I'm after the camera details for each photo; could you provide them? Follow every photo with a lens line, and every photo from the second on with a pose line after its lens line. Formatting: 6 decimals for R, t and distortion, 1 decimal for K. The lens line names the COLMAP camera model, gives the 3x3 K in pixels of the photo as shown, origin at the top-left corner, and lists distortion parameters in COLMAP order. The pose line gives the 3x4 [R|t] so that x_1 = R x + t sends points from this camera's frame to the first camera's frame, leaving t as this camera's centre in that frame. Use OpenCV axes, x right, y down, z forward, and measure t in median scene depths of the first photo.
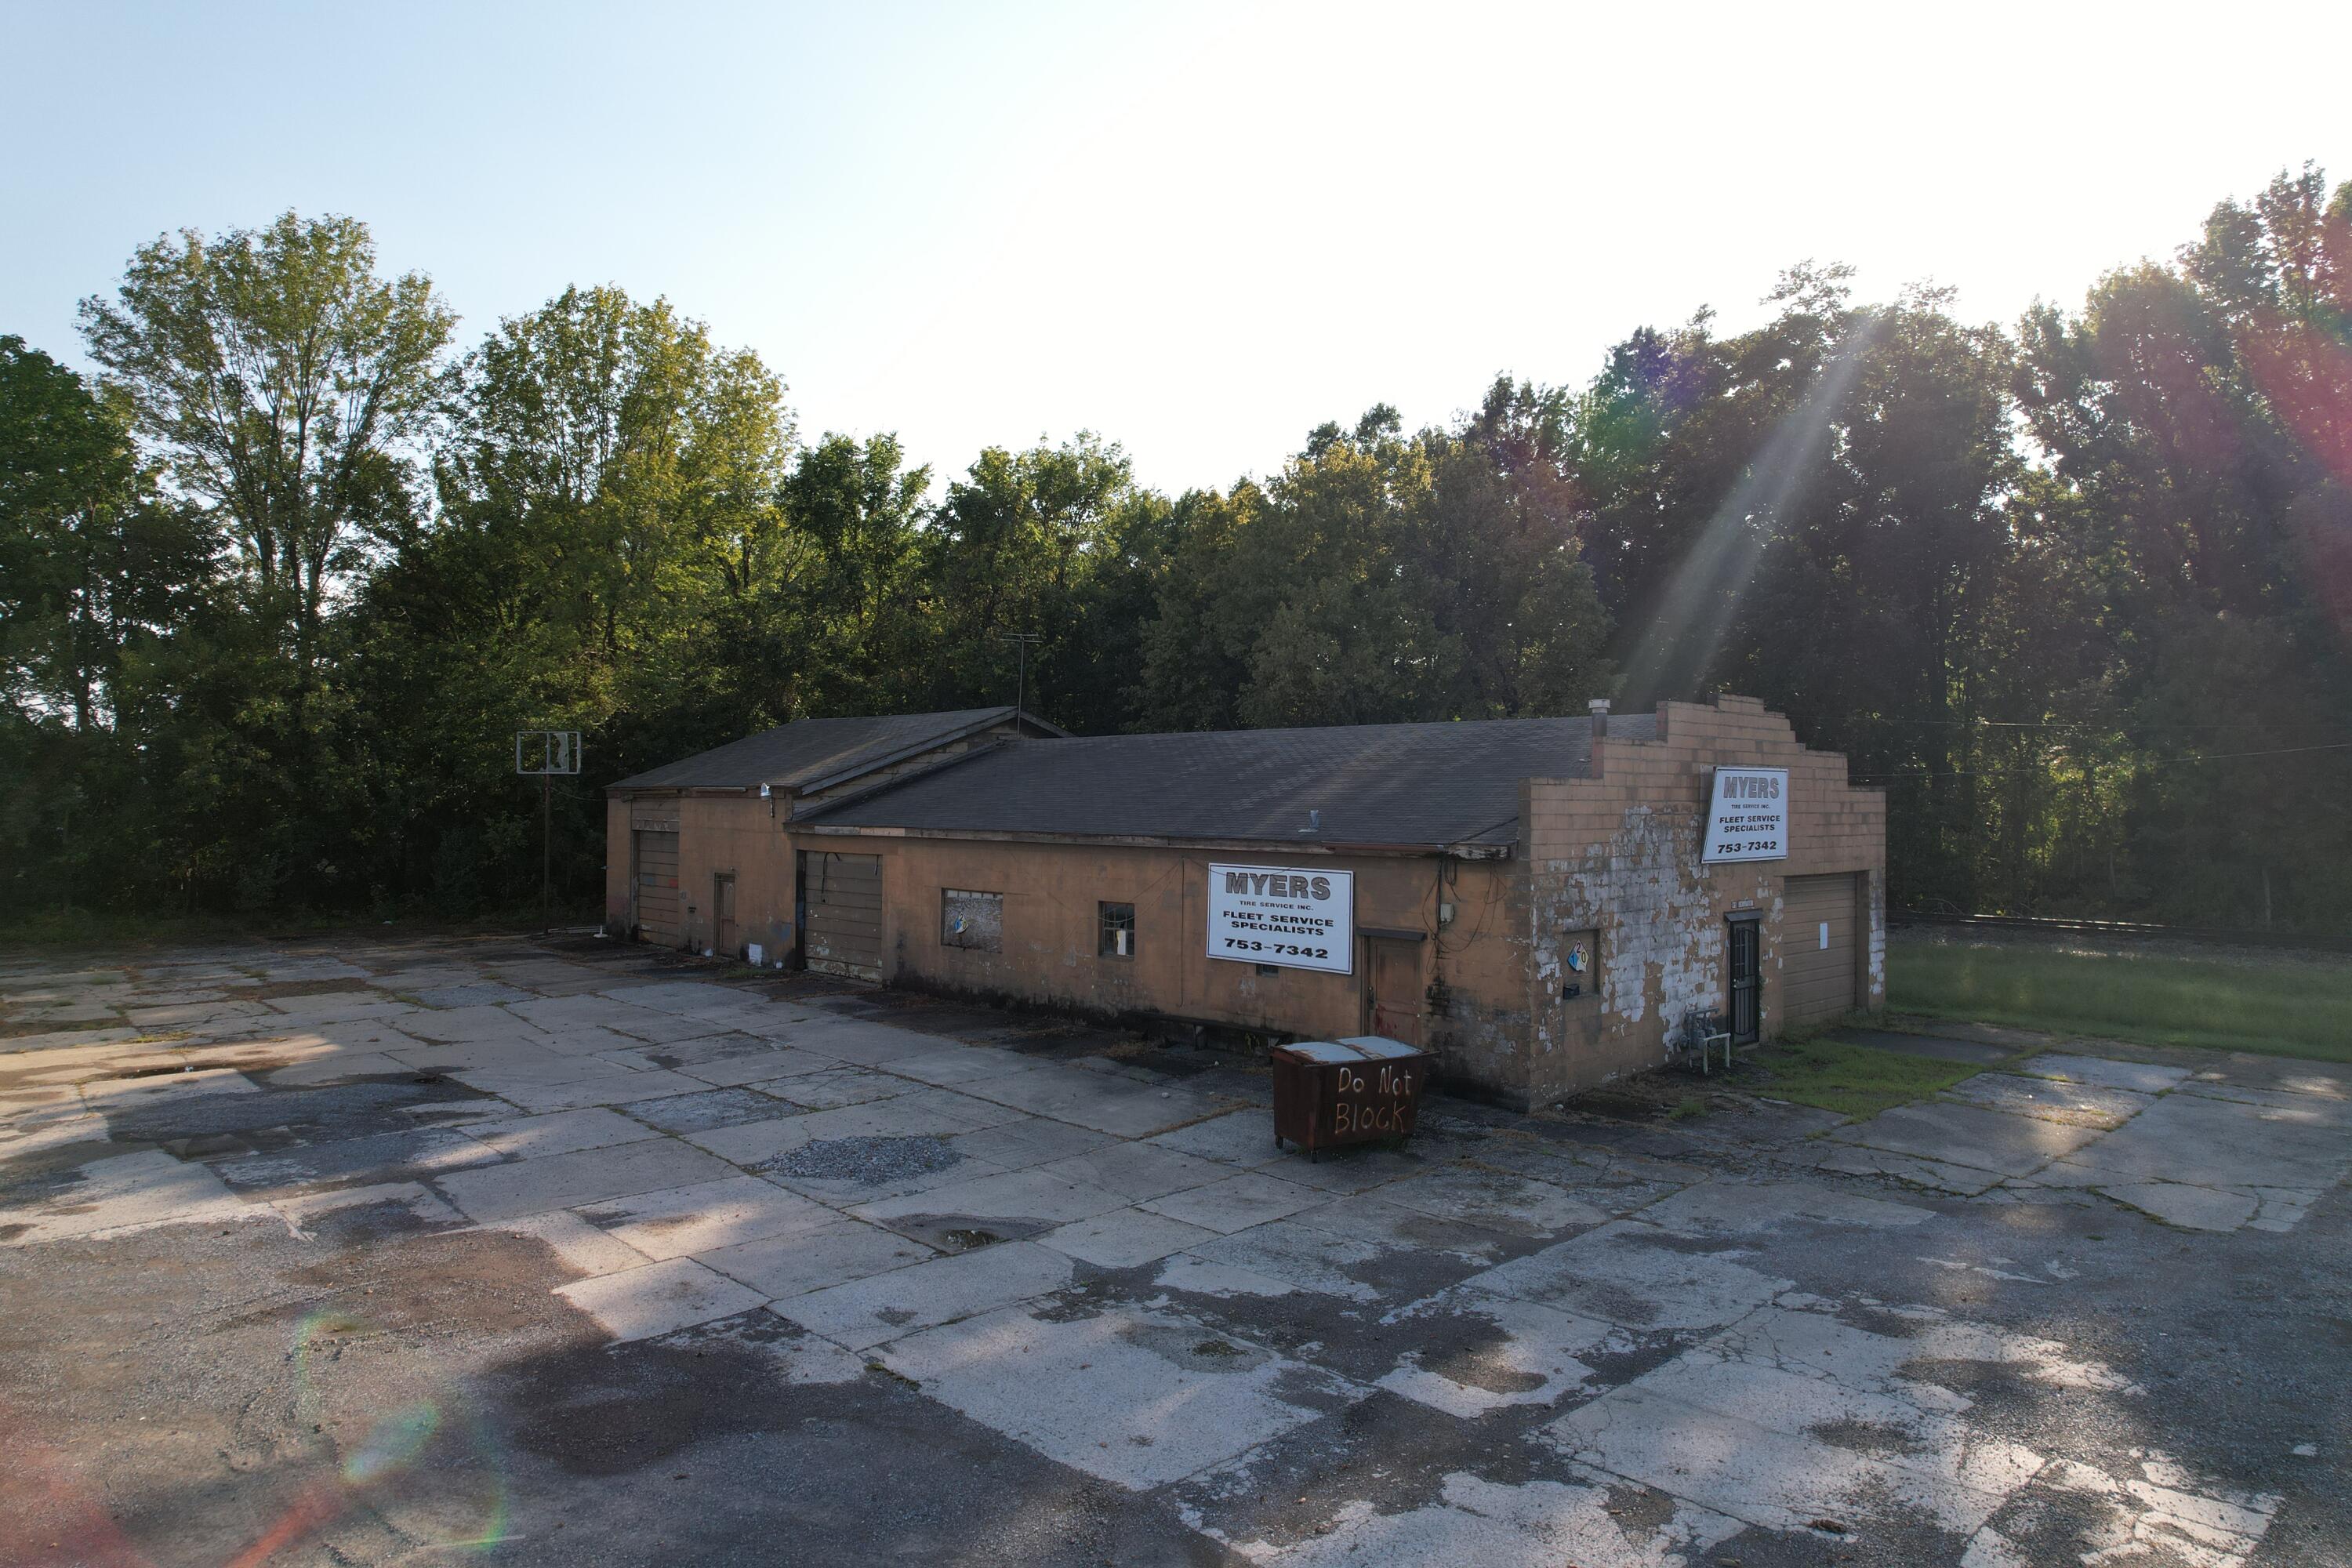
lens RADIAL K [[1500.4, 0, 1200.9], [0, 1500.4, 787.7], [0, 0, 1]] dist [-0.056437, 0.036458]
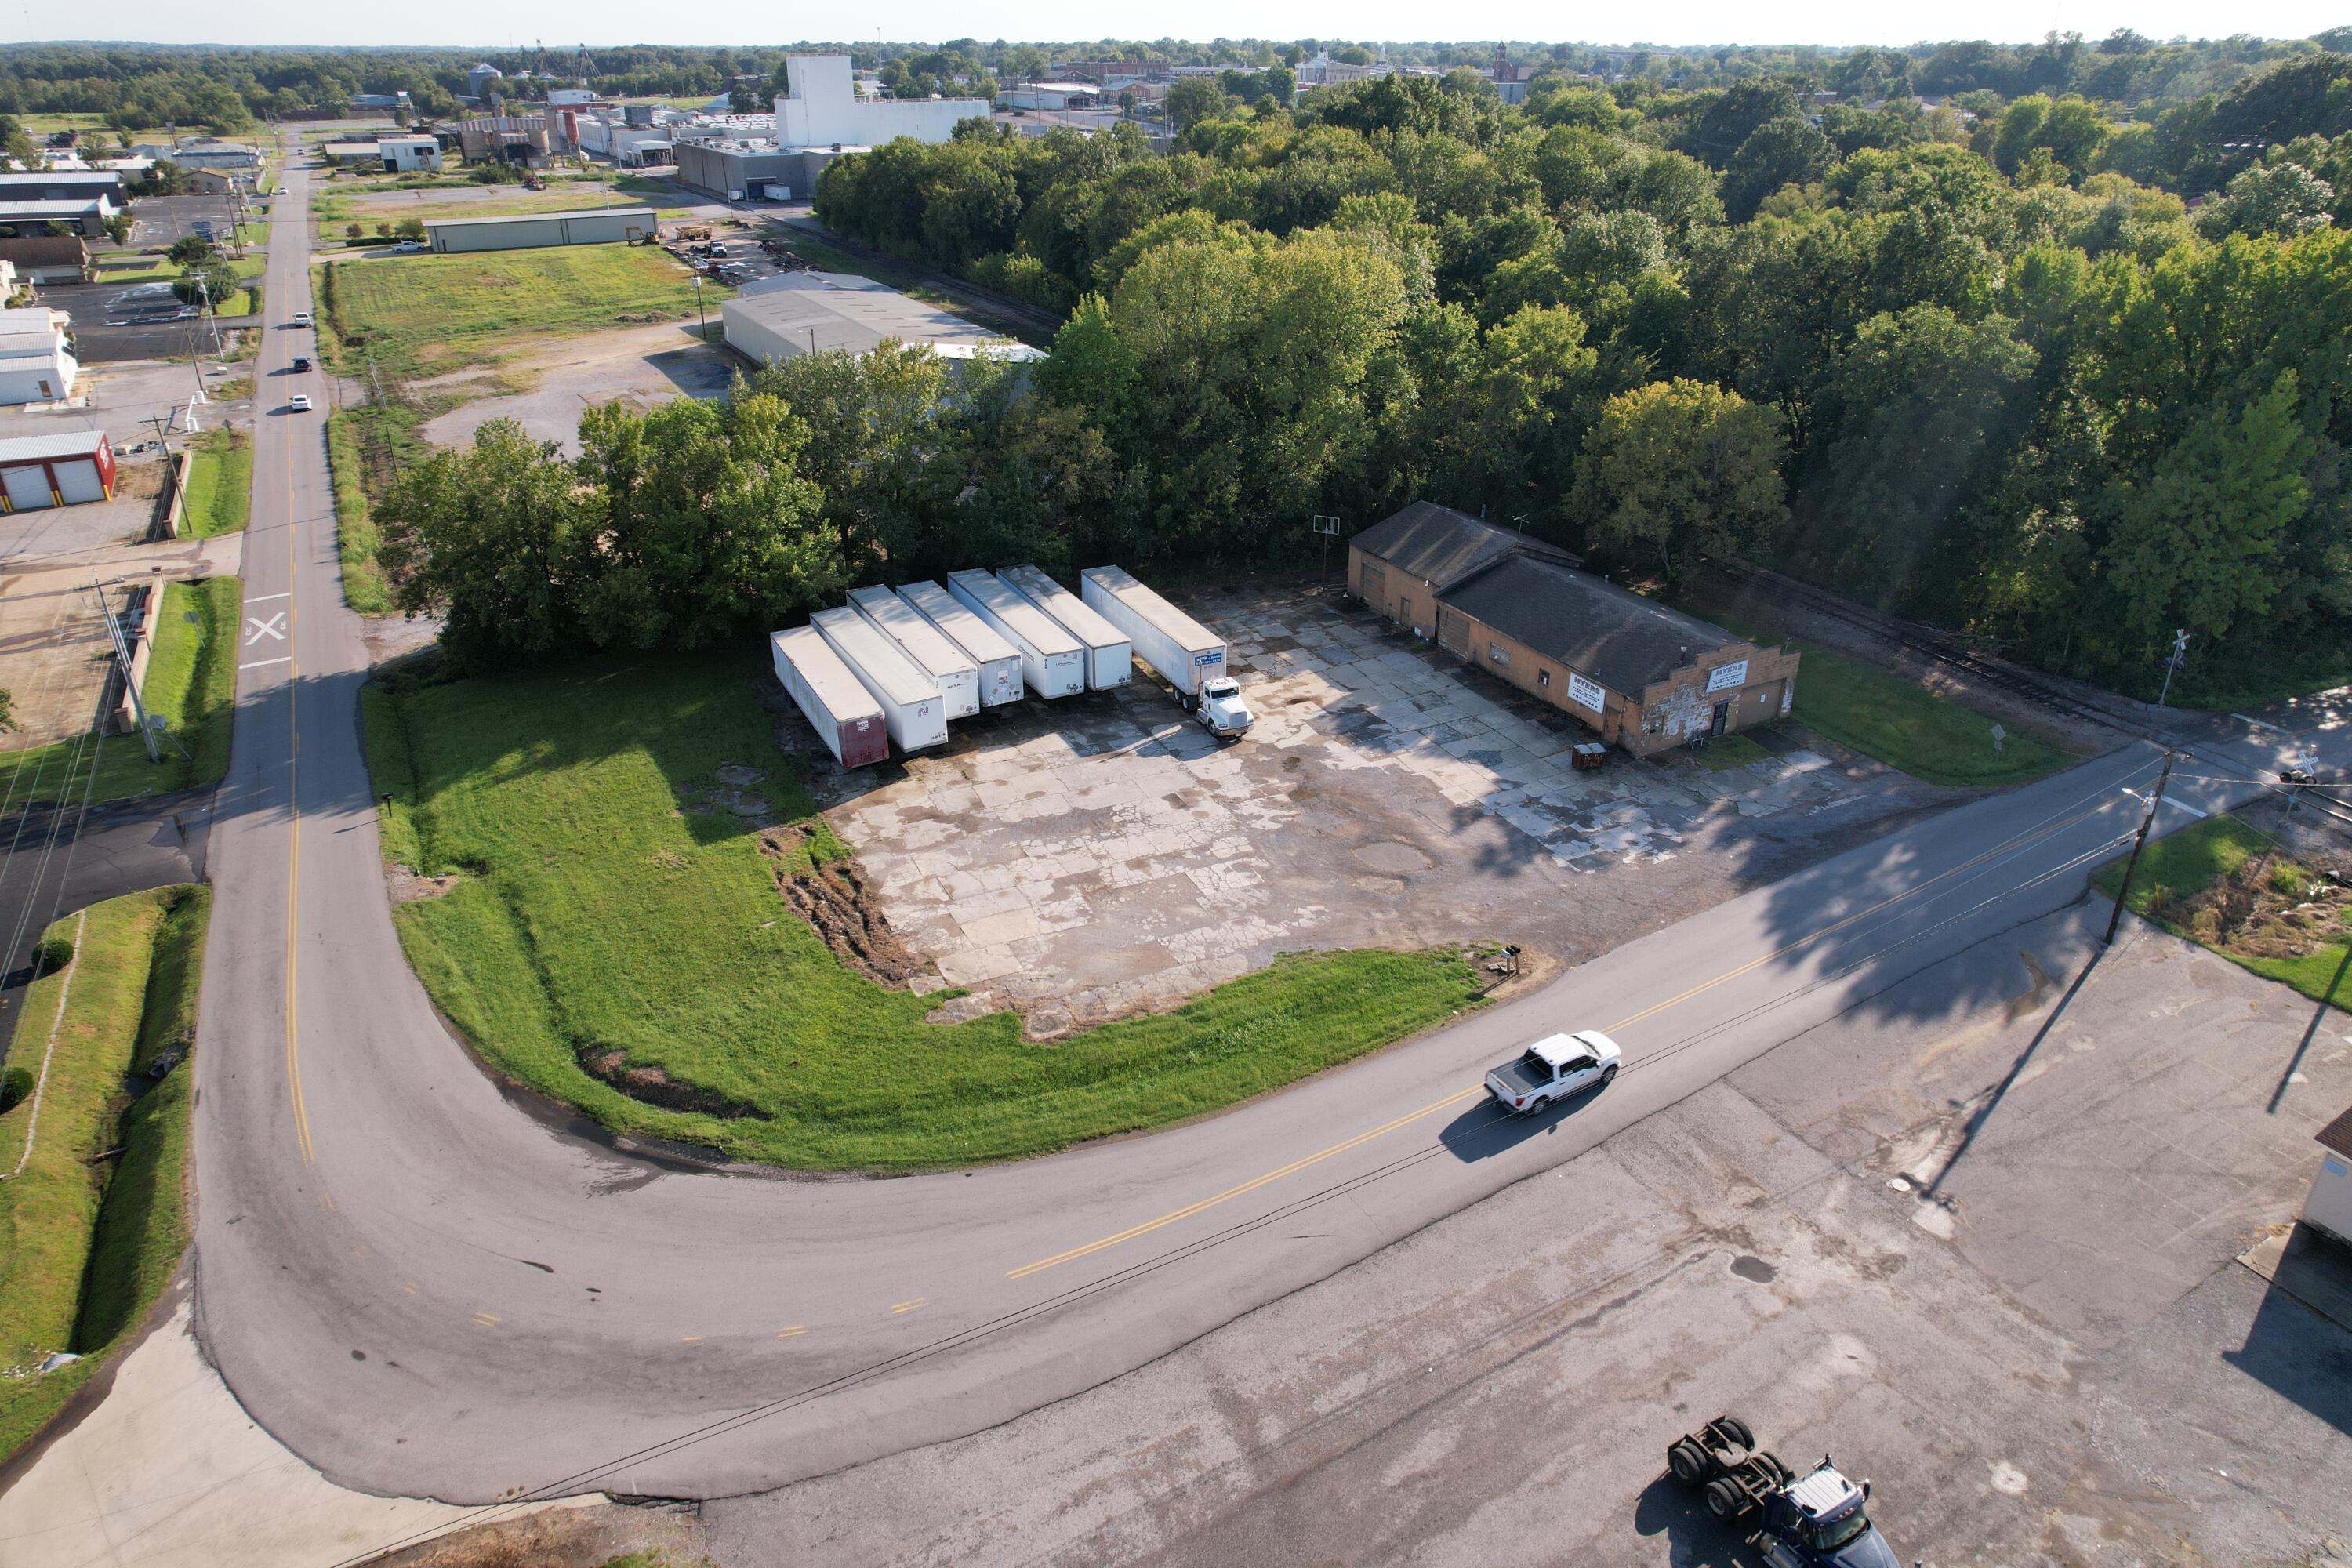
lens RADIAL K [[1500.4, 0, 1196.1], [0, 1500.4, 791.9], [0, 0, 1]] dist [-0.056437, 0.036458]
pose [[0.958511, 0.125647, -0.255869, 0.105930], [0.005380, 0.889480, 0.456942, -1.460667], [0.285004, -0.439360, 0.851901, -2.673790]]
